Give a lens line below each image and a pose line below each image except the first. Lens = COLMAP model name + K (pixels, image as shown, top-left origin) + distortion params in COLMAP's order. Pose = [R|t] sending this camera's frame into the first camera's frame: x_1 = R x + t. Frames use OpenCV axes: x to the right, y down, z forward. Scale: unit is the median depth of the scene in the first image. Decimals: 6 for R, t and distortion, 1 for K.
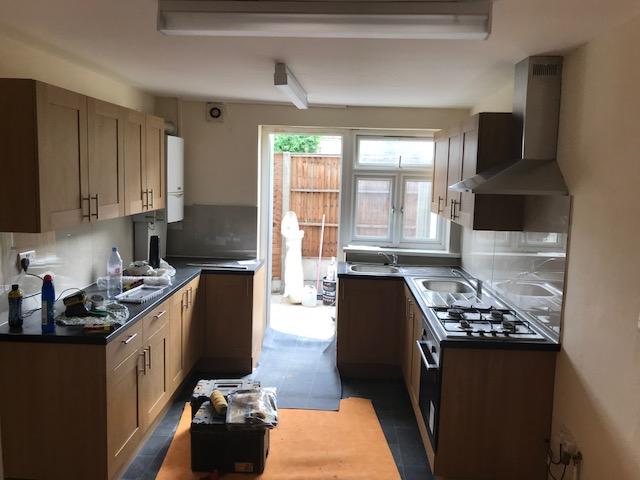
lens RADIAL K [[521.4, 0, 320.0], [0, 521.4, 240.0], [0, 0, 1]] dist [0.050711, -0.064308]
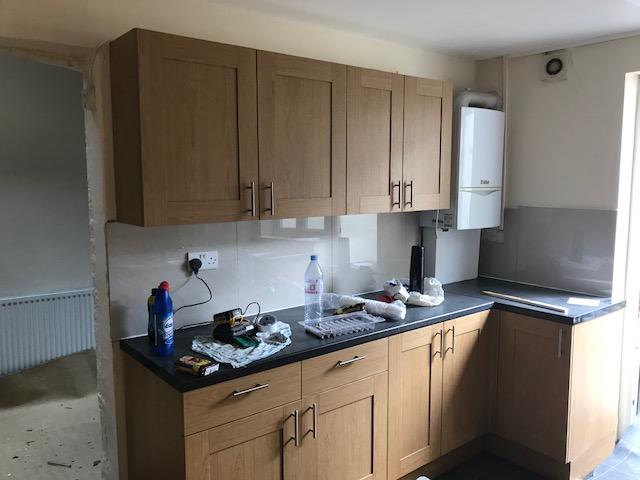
lens RADIAL K [[521.4, 0, 320.0], [0, 521.4, 240.0], [0, 0, 1]] dist [0.050711, -0.064308]
pose [[0.654849, 0.057407, -0.753576, 0.117628], [-0.075595, 0.997086, 0.010266, -0.011551], [0.751969, 0.050244, 0.657281, 0.363169]]
